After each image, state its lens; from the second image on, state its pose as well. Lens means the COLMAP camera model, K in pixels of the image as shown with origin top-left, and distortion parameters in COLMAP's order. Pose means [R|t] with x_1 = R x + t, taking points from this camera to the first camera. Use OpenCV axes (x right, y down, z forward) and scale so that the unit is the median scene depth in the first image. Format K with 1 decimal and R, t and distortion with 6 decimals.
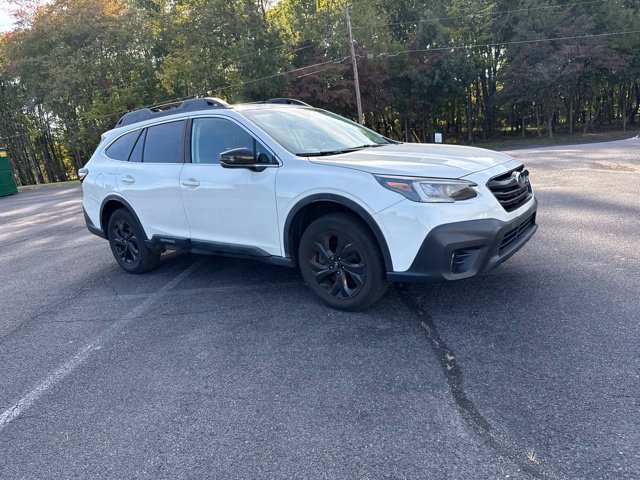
lens RADIAL K [[488.0, 0, 330.7], [0, 488.0, 241.0], [0, 0, 1]] dist [0.026715, -0.037007]
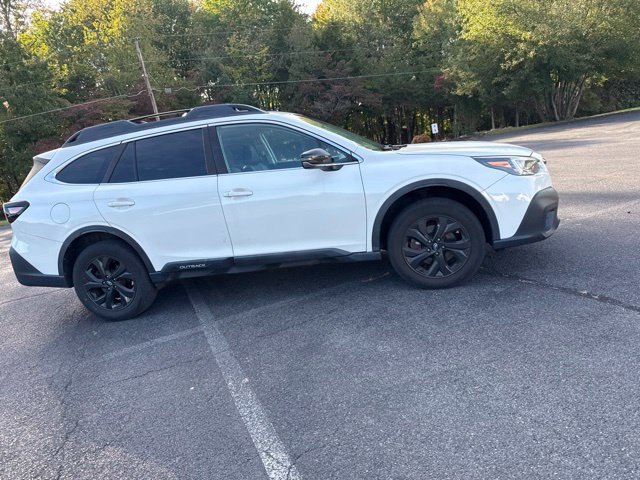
lens RADIAL K [[488.0, 0, 330.7], [0, 488.0, 241.0], [0, 0, 1]] dist [0.026715, -0.037007]
pose [[0.870711, -0.130106, 0.474272, -0.489780], [0.168258, 0.984983, -0.038694, 0.028071], [-0.462116, 0.113491, 0.879527, 0.110799]]
